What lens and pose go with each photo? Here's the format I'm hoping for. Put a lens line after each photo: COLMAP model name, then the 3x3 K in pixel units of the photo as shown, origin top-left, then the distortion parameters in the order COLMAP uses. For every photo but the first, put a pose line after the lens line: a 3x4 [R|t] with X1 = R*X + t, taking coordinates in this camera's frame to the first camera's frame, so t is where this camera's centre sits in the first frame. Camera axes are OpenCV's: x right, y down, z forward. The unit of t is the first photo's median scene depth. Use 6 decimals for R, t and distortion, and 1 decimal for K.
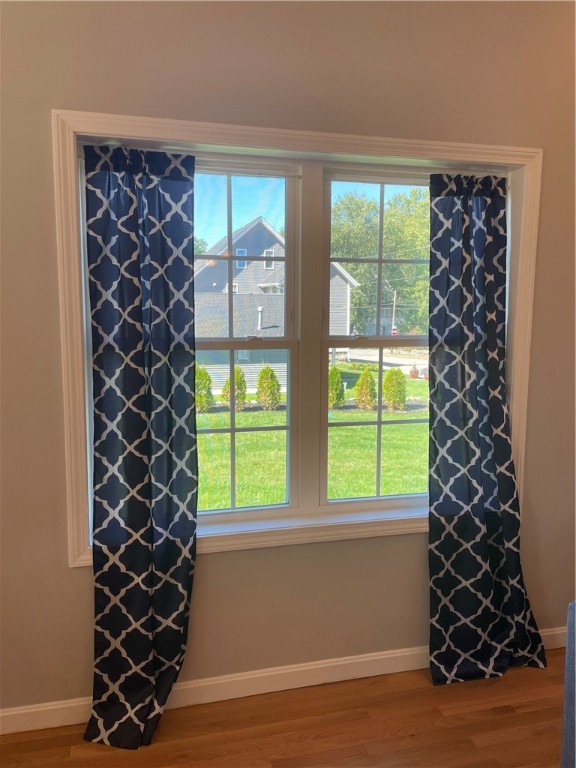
lens RADIAL K [[585.5, 0, 288.0], [0, 585.5, 384.0], [0, 0, 1]] dist [0.100756, -0.181697]
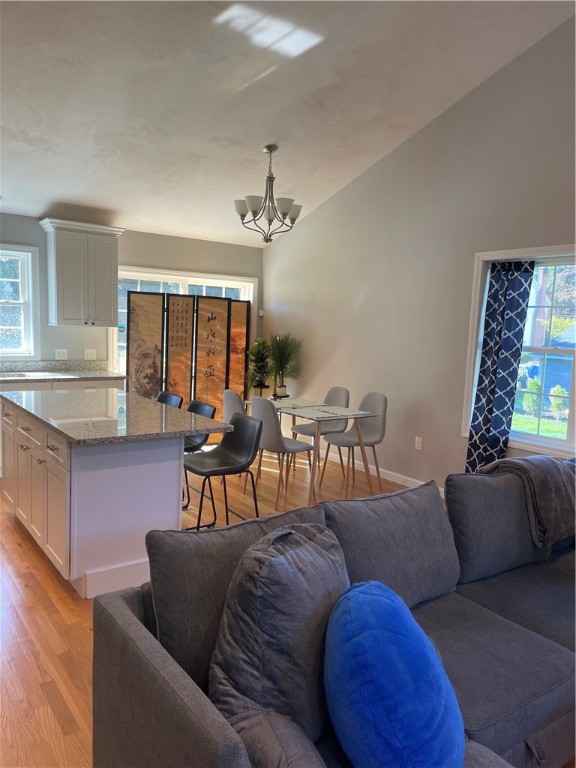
lens RADIAL K [[585.5, 0, 288.0], [0, 585.5, 384.0], [0, 0, 1]] dist [0.100756, -0.181697]
pose [[0.363950, 0.107678, -0.925174, 1.568002], [-0.141616, 0.988144, 0.059297, 0.053579], [0.920590, 0.109438, 0.374884, -0.578414]]
